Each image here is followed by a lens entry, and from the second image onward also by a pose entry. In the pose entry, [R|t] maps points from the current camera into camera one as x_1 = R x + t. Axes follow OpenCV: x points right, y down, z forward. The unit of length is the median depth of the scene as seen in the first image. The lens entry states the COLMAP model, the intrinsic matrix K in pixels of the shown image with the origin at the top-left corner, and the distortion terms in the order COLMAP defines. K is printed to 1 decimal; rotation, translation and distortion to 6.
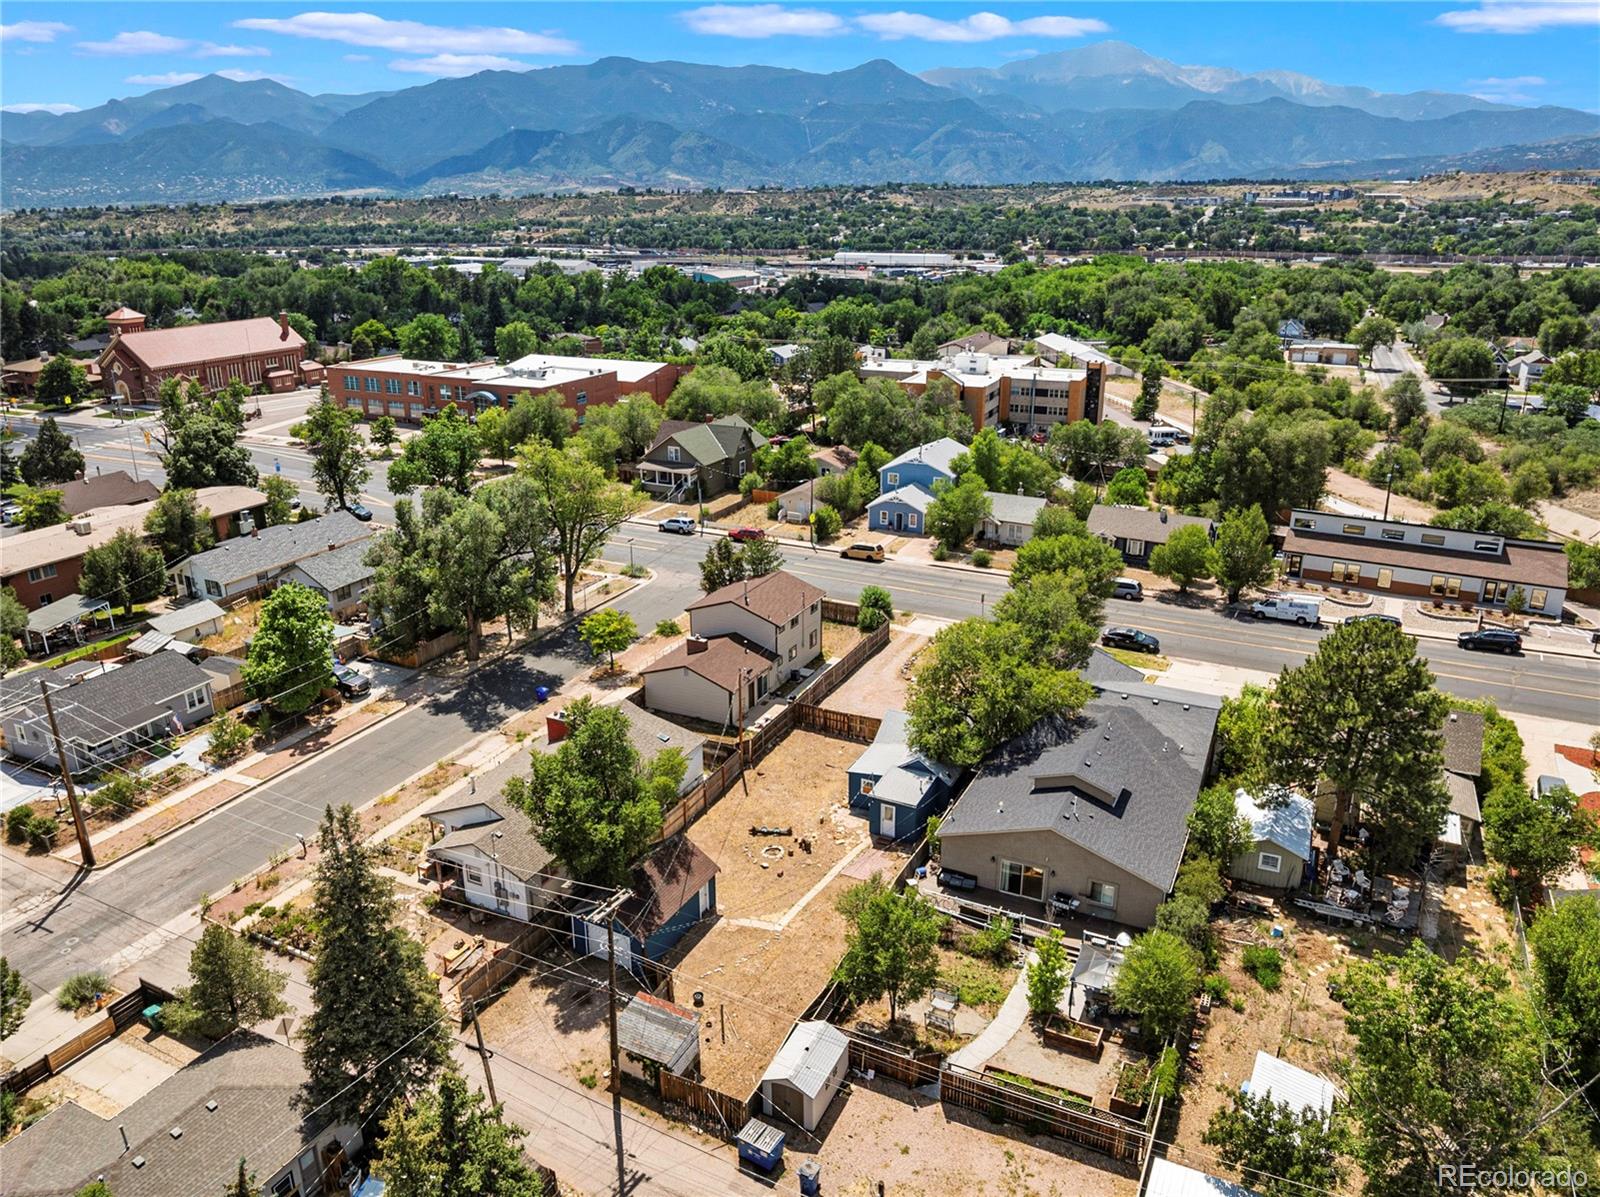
lens RADIAL K [[1124.7, 0, 803.9], [0, 1124.7, 594.1], [0, 0, 1]] dist [-0.035697, -0.004663]
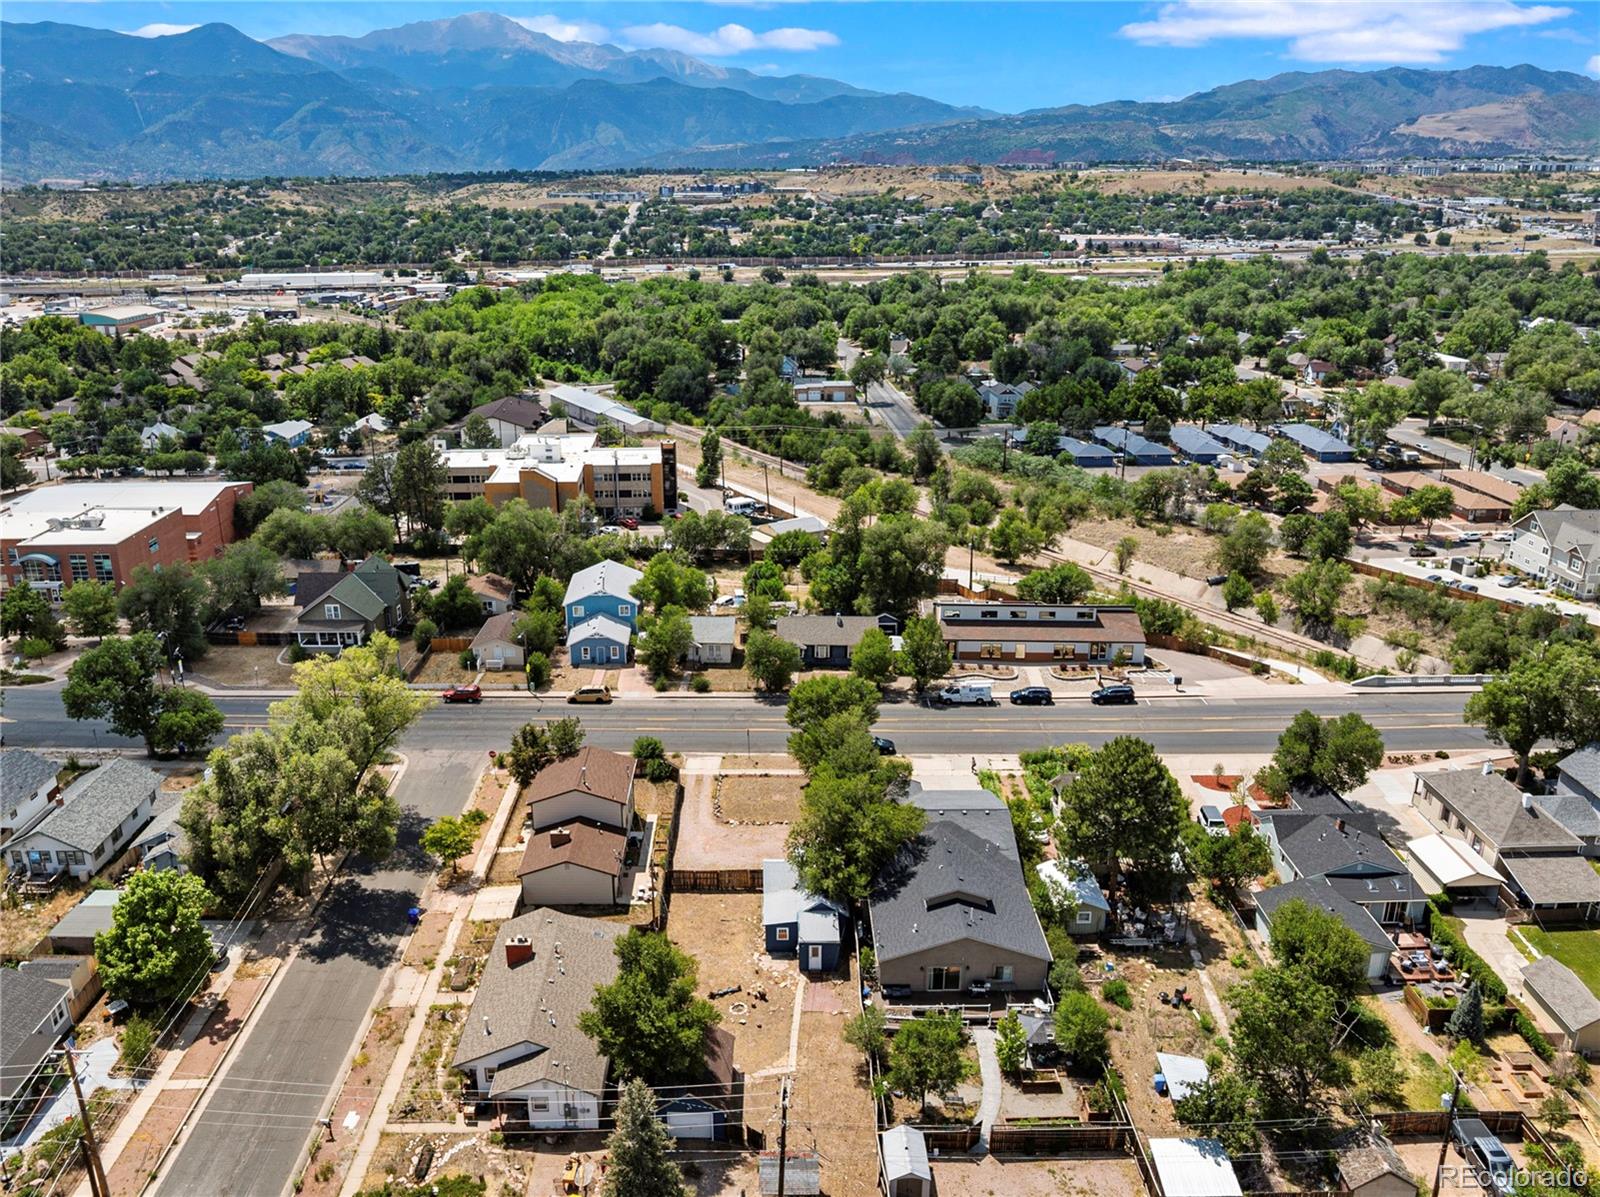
lens RADIAL K [[1234.1, 0, 785.7], [0, 1234.1, 594.7], [0, 0, 1]] dist [-0.034206, -0.004369]
pose [[0.892893, -0.140082, 0.427924, -0.368753], [0.146619, 0.989032, 0.017832, -0.172320], [-0.425729, 0.046820, 0.903639, -0.181471]]
